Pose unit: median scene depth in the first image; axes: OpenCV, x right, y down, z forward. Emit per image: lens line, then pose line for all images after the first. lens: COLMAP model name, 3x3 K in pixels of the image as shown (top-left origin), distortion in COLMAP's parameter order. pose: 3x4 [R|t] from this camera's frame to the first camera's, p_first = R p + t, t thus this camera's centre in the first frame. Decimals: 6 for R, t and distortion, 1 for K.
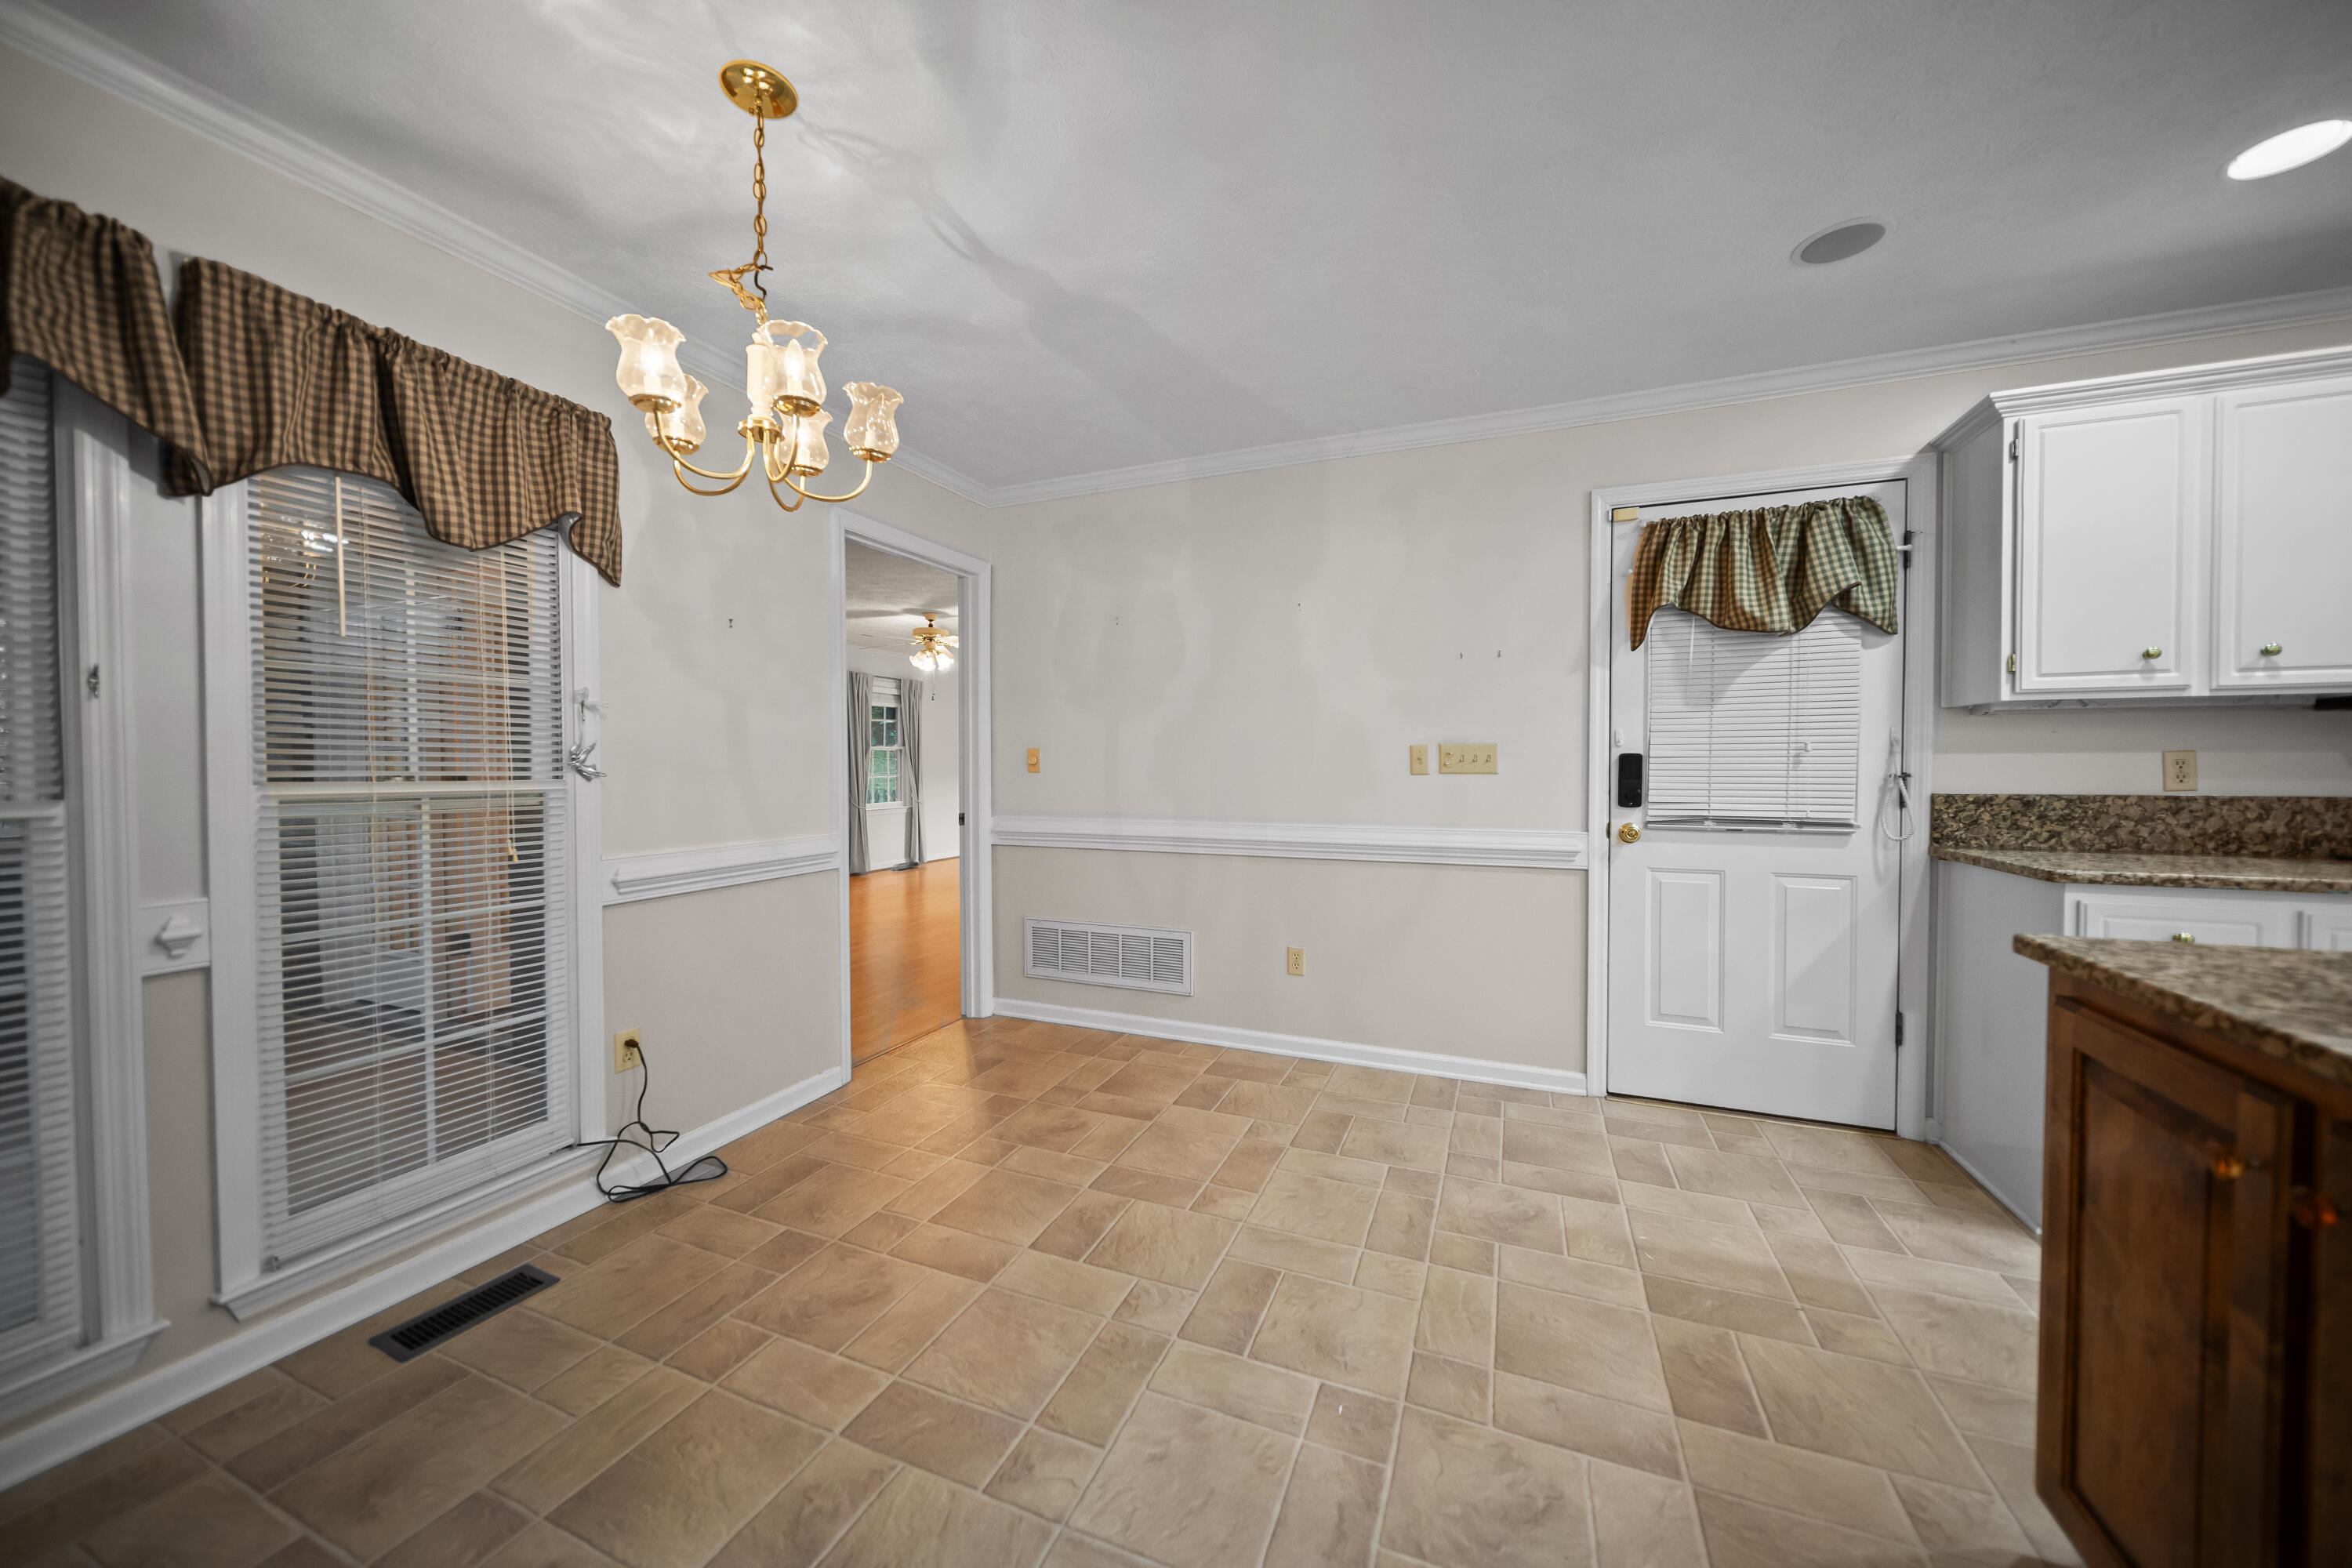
lens RADIAL K [[851.1, 0, 1169.5], [0, 851.1, 773.7], [0, 0, 1]] dist [0.001464, 0.000015]
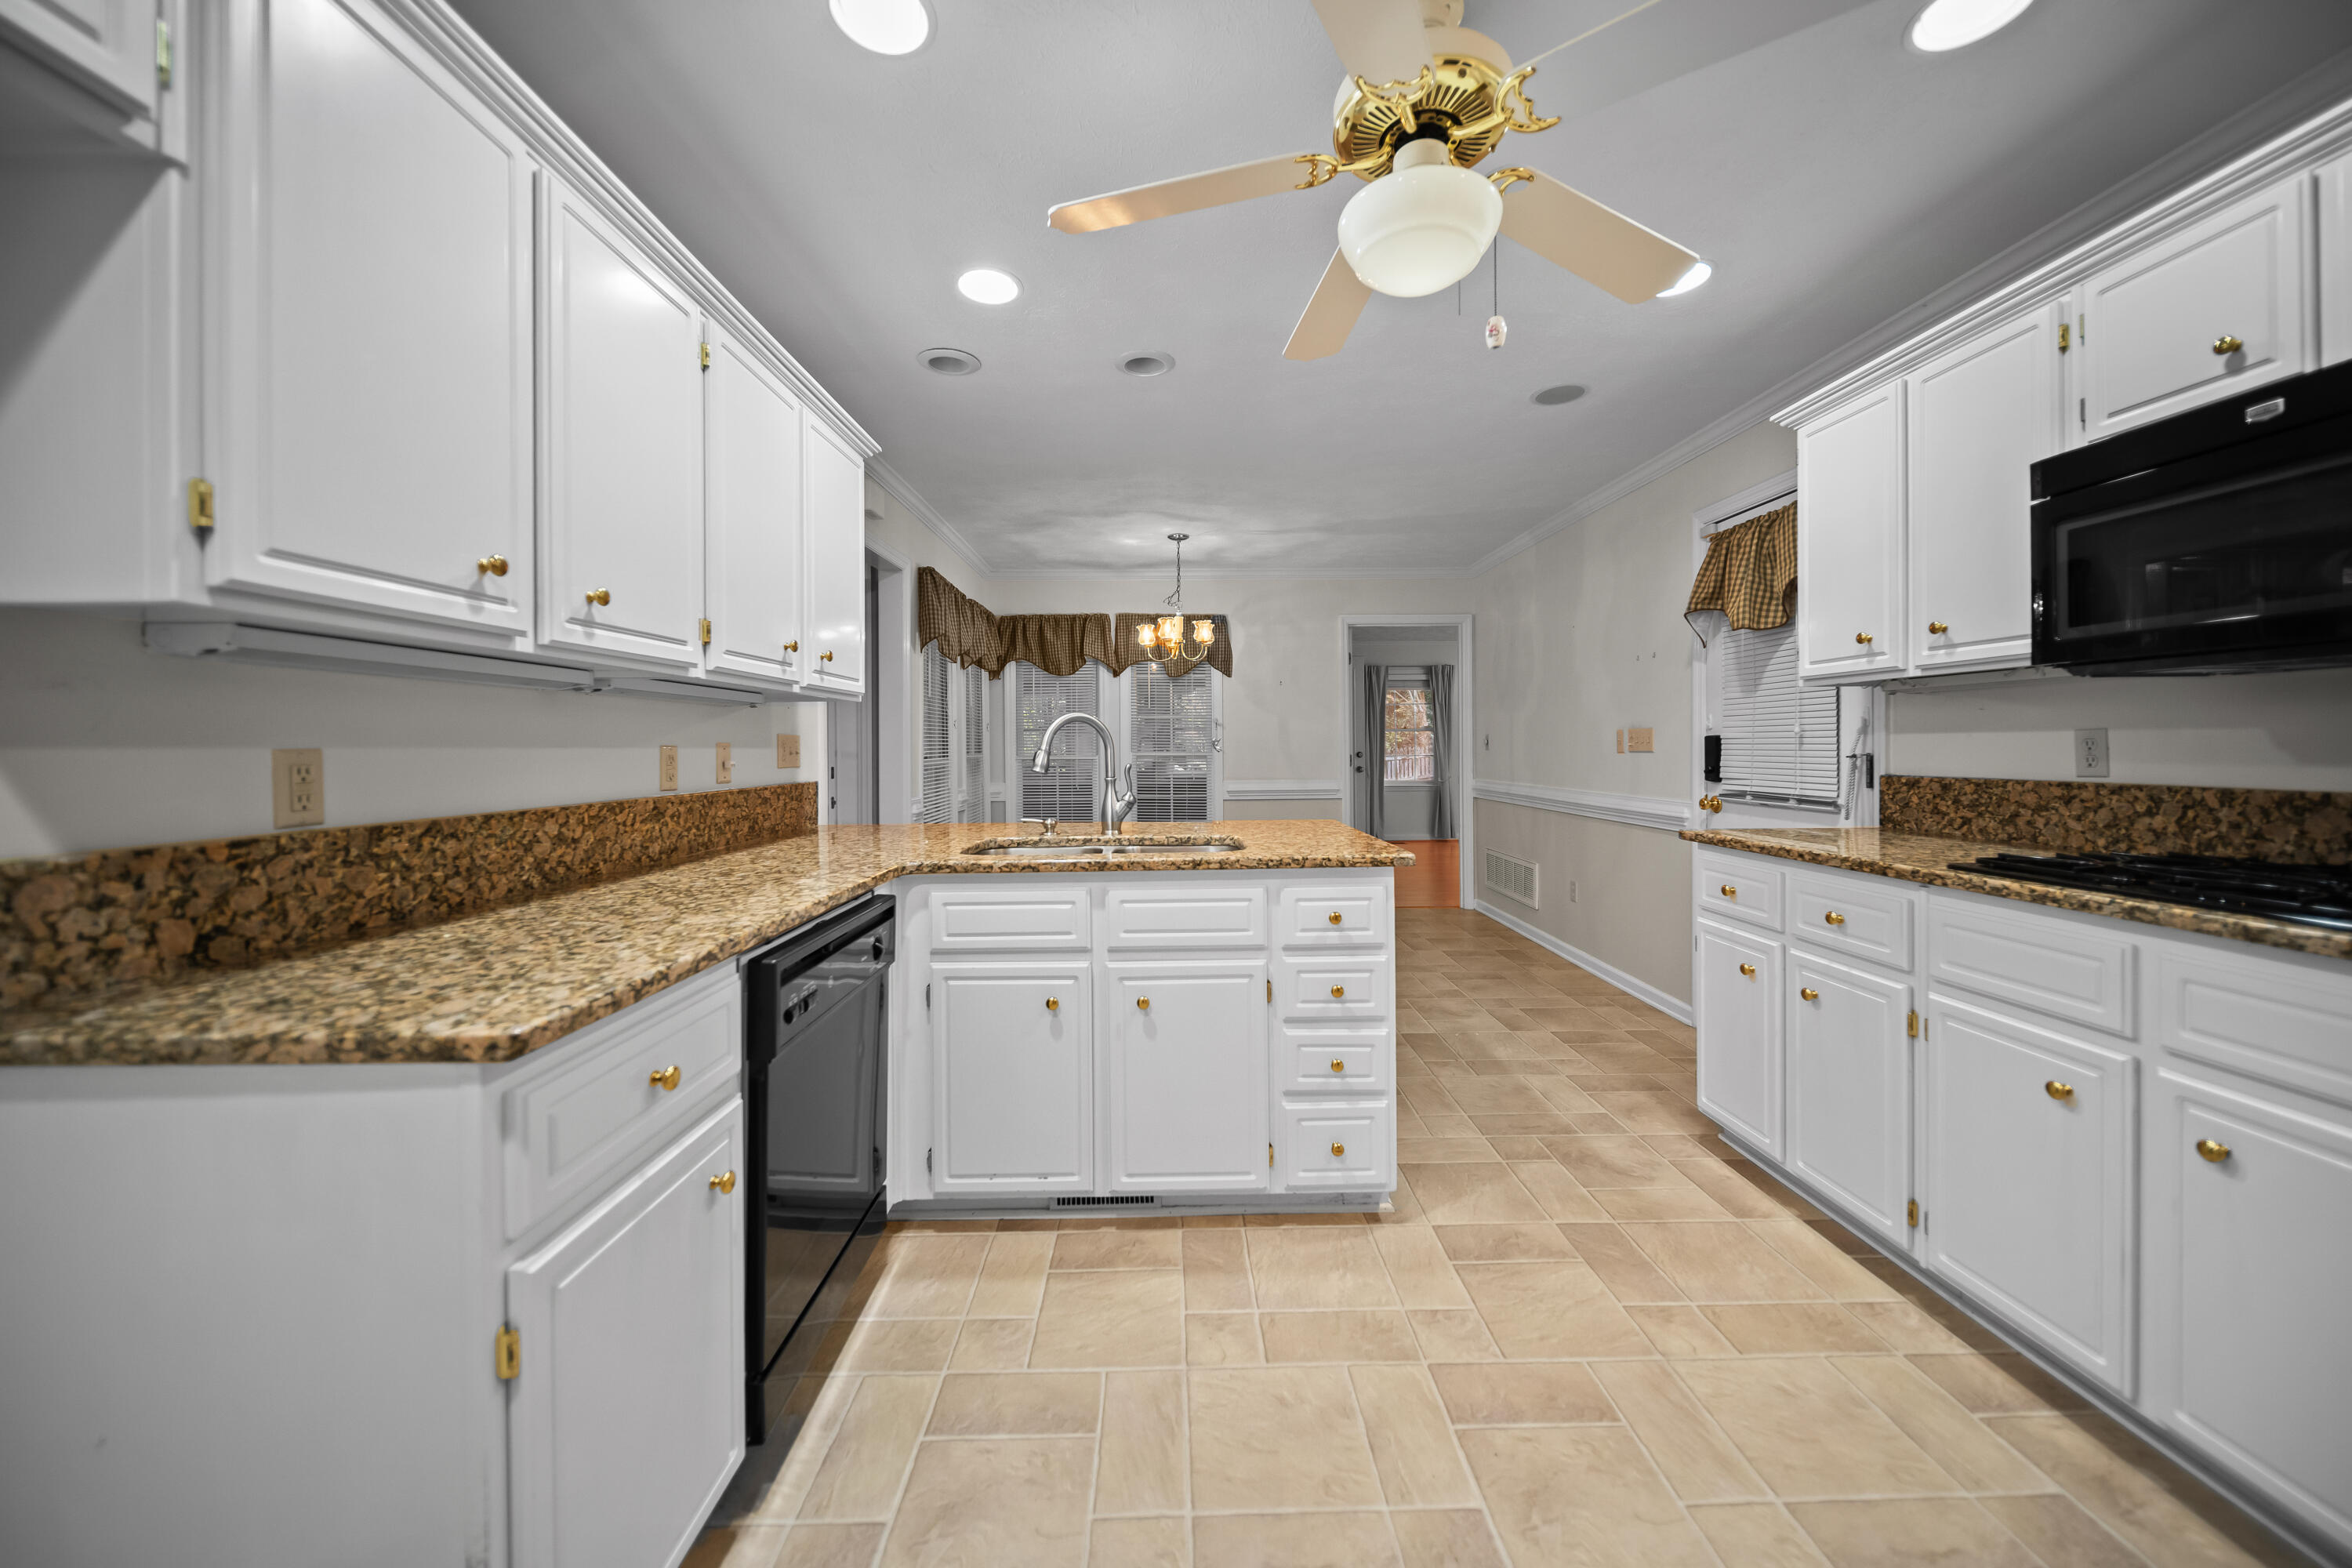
lens RADIAL K [[843.5, 0, 1175.7], [0, 843.5, 746.8], [0, 0, 1]] dist [-0.000187, -0.000111]
pose [[0.384891, -0.000210, -0.922962, 1.595886], [-0.002888, 0.999995, -0.001432, -0.004937], [0.922957, 0.003216, 0.384888, -0.136184]]
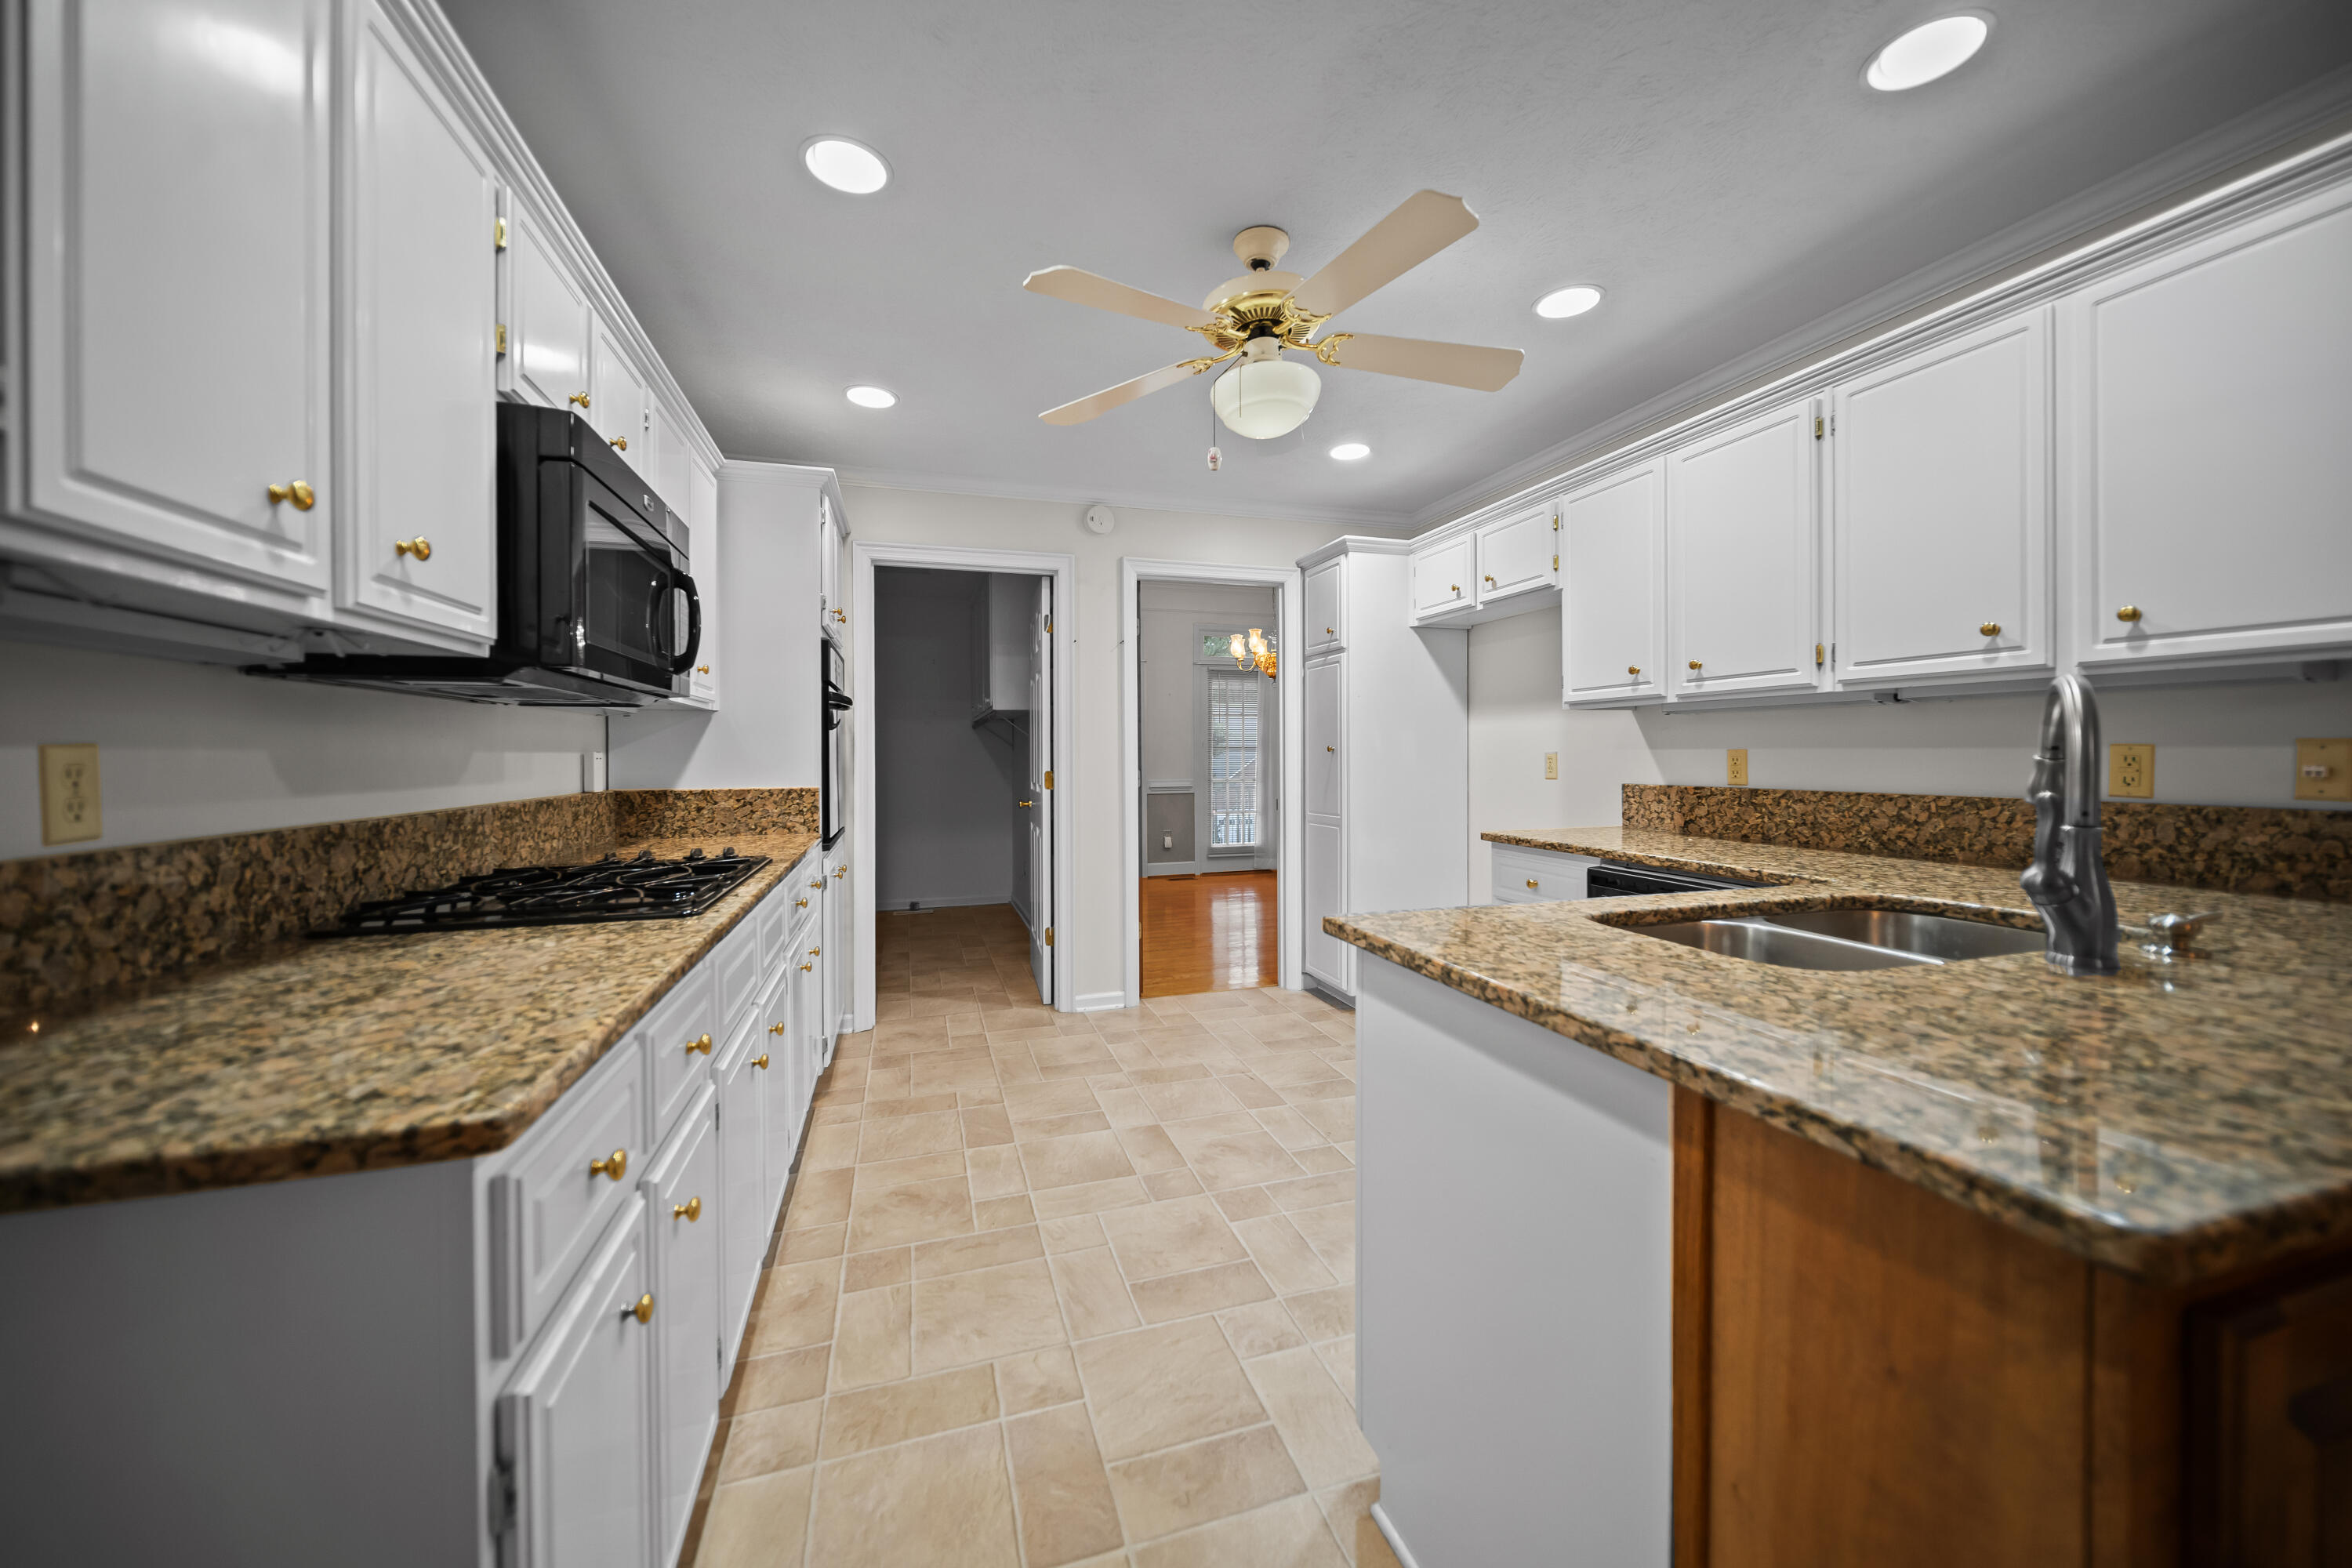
lens RADIAL K [[843.5, 0, 1175.7], [0, 843.5, 746.8], [0, 0, 1]] dist [-0.000187, -0.000111]
pose [[-0.639970, 0.012363, 0.768301, 0.532694], [0.016285, 0.999864, -0.002525, -0.015317], [-0.768227, 0.010896, -0.640084, 0.850711]]
